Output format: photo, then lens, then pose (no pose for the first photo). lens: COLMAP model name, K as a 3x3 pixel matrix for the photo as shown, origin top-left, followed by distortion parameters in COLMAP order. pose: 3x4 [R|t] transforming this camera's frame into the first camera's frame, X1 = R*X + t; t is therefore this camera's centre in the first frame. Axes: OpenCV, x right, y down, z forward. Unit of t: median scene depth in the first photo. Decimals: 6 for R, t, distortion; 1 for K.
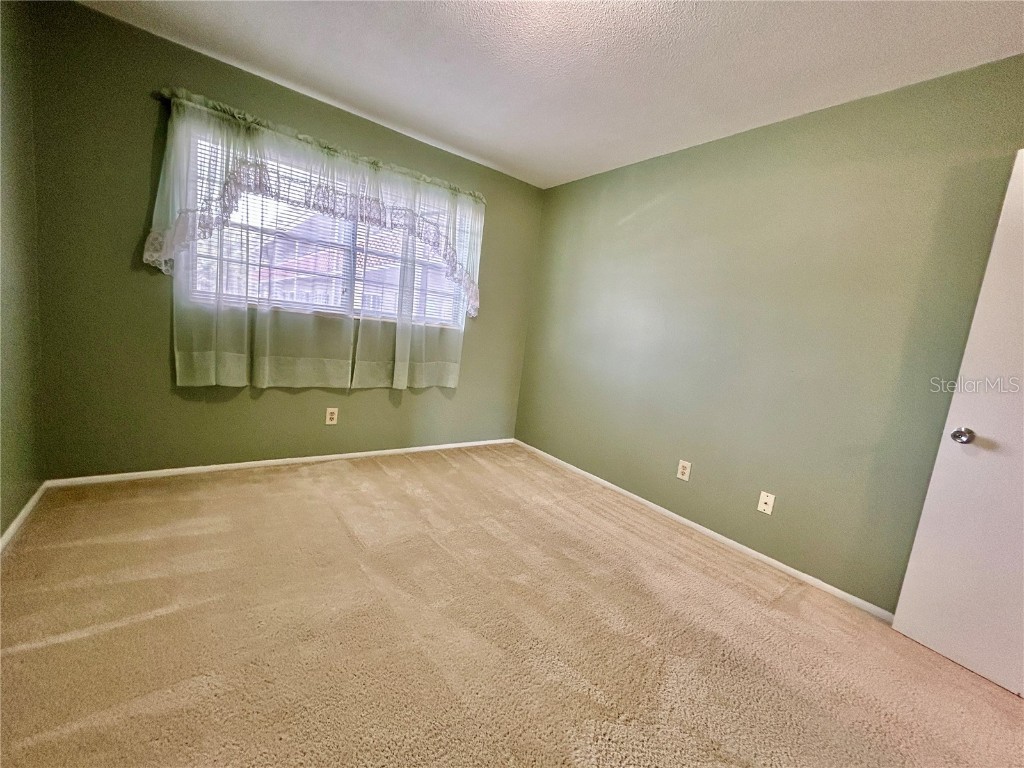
lens RADIAL K [[411.3, 0, 508.4], [0, 411.3, 384.3], [0, 0, 1]] dist [-0.004203, 0.000954]
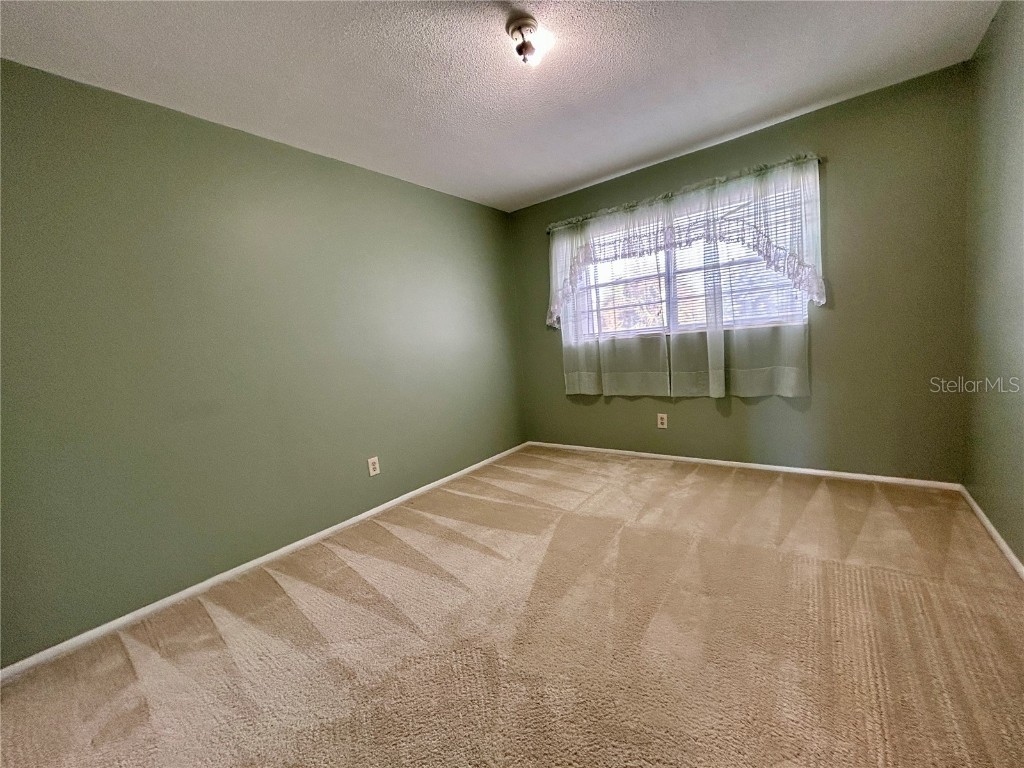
lens RADIAL K [[411.3, 0, 512.5], [0, 411.3, 383.6], [0, 0, 1]] dist [-0.004203, 0.000954]
pose [[0.250302, -0.037946, -0.967424, 0.618227], [-0.020038, 0.998815, -0.044362, 0.033859], [0.967960, 0.030489, 0.249245, 0.311176]]
